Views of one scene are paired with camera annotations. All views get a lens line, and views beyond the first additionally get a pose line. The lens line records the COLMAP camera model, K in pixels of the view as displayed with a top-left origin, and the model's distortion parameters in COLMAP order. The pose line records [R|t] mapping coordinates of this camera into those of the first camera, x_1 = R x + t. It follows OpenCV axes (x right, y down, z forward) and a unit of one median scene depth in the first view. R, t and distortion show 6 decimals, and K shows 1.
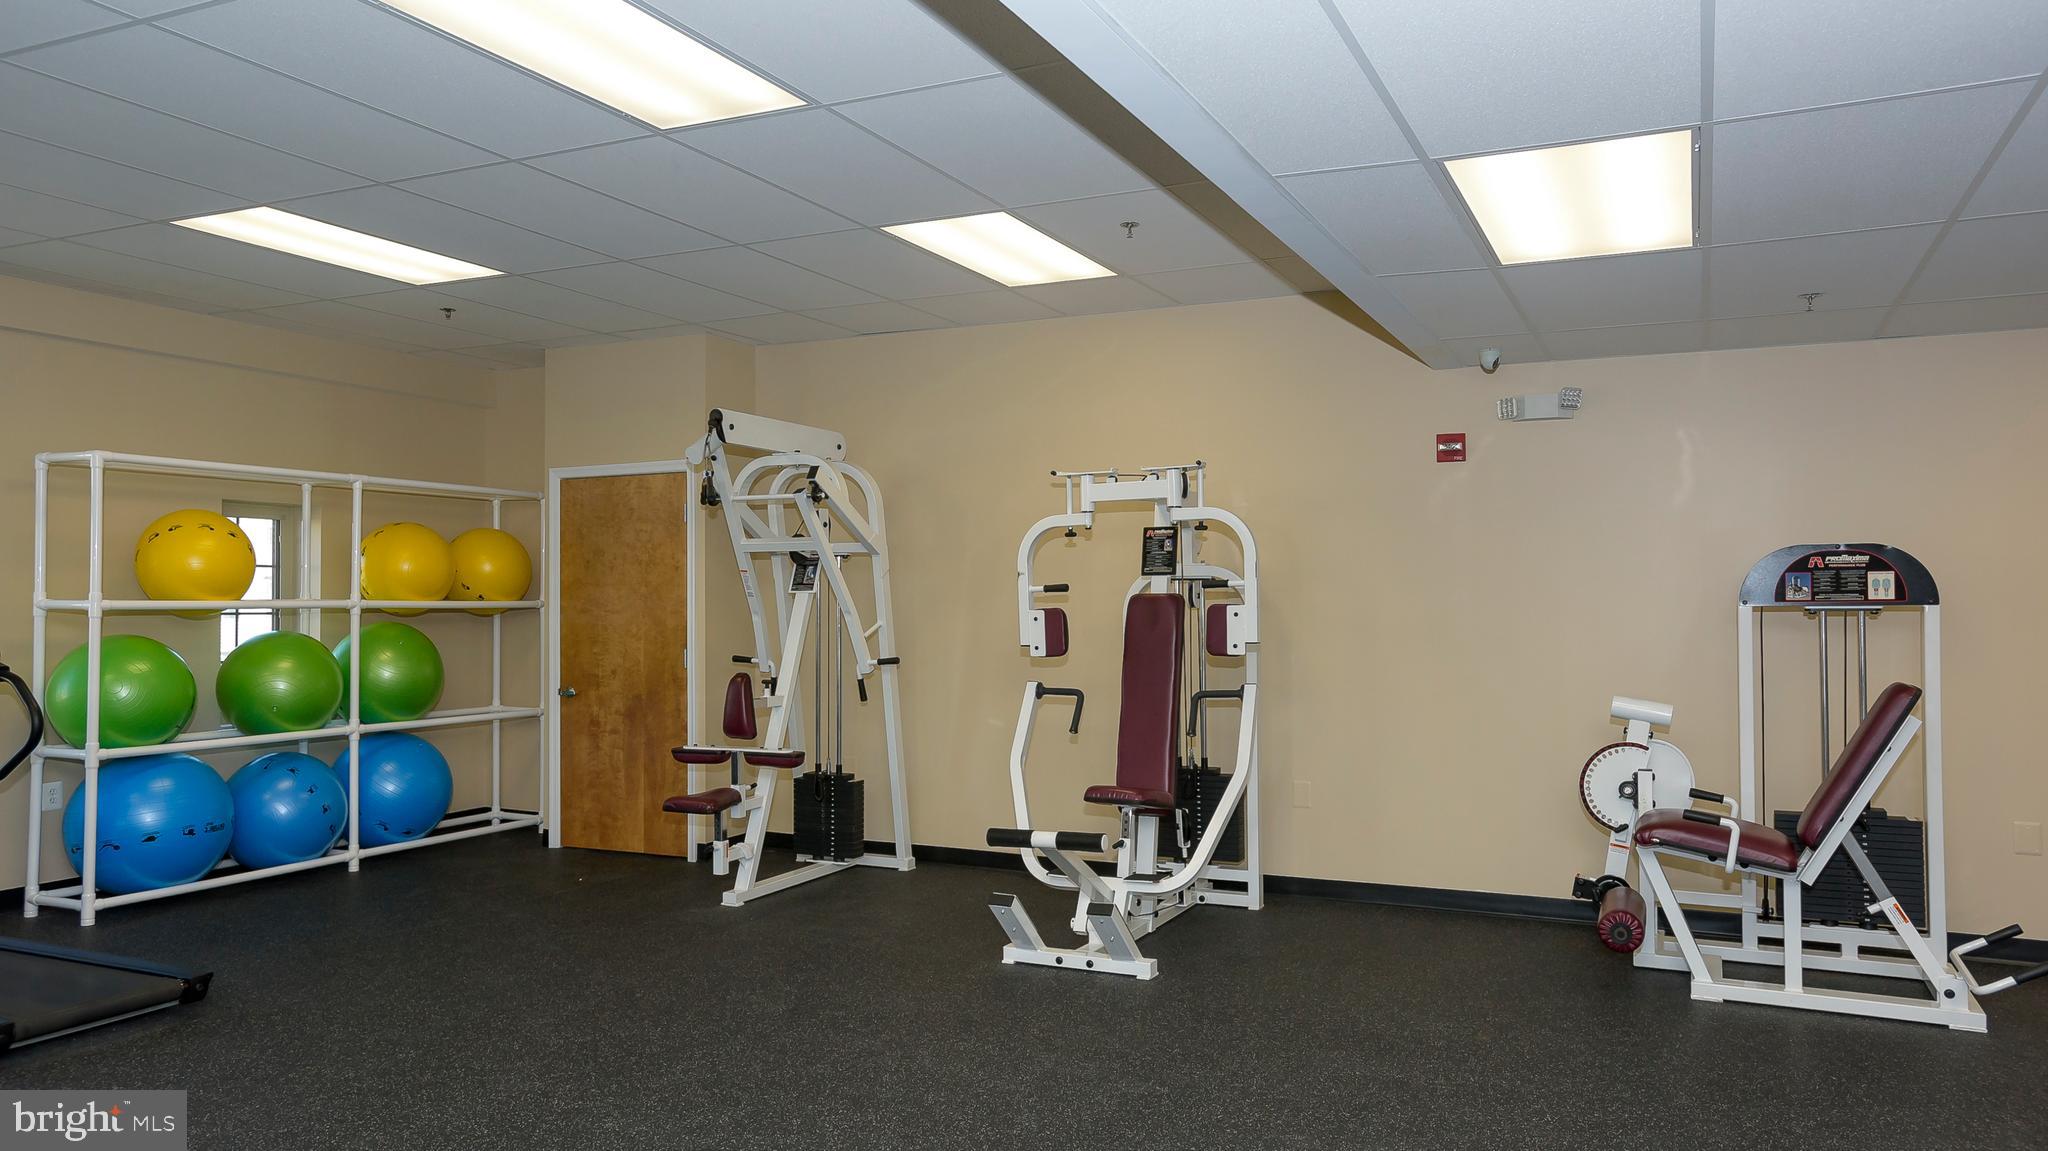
lens RADIAL K [[1401.0, 0, 1024.0], [0, 1401.0, 575.5], [0, 0, 1]] dist [-0.000005, 0.000803]
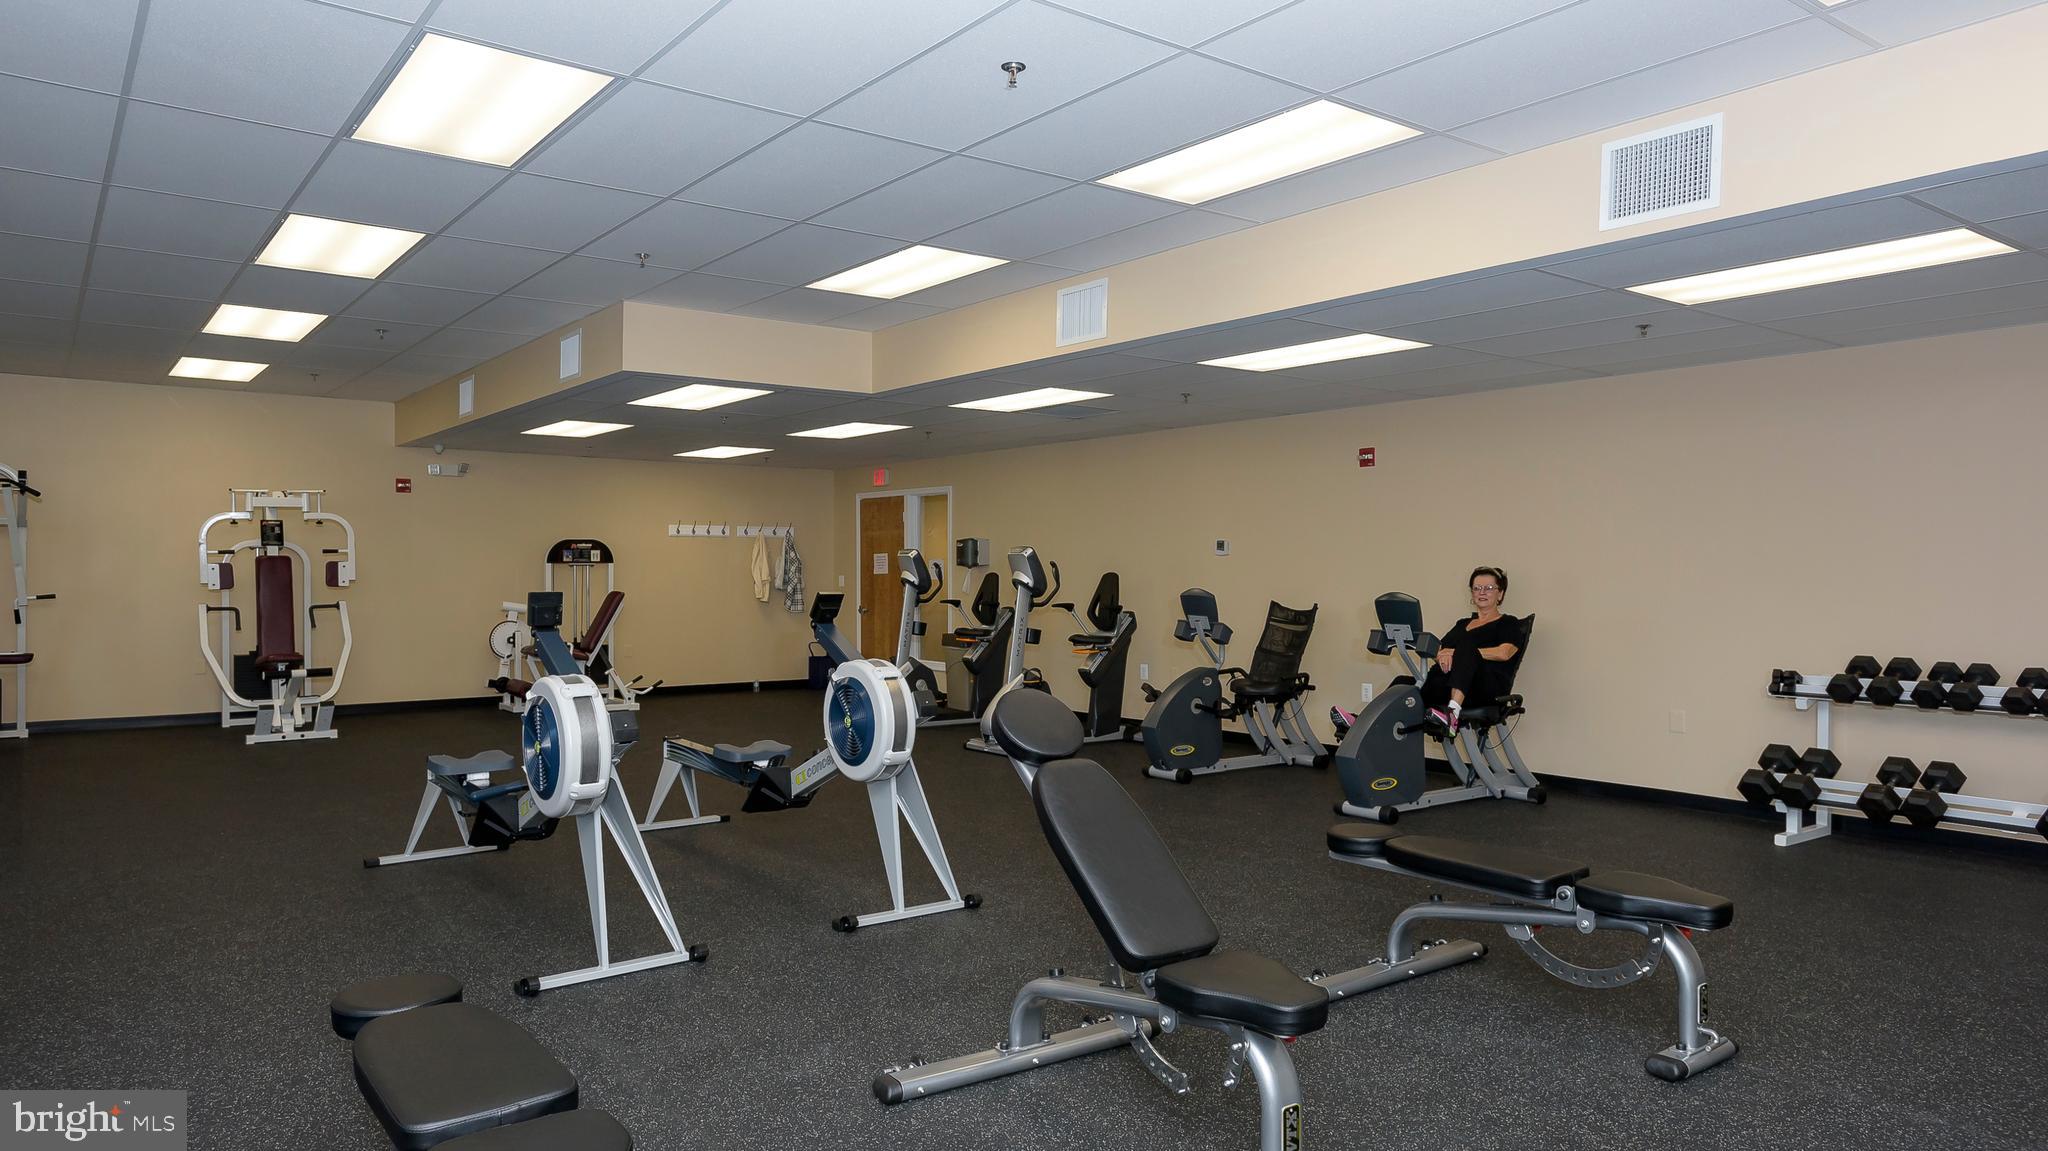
lens RADIAL K [[1328.8, 0, 1024.0], [0, 1328.8, 575.5], [0, 0, 1]] dist [0.011216, 0.001796]
pose [[0.475497, -0.001877, 0.879715, -1.016457], [-0.017035, 0.999791, 0.011341, 0.002122], [-0.879552, -0.020378, 0.475366, -0.748613]]
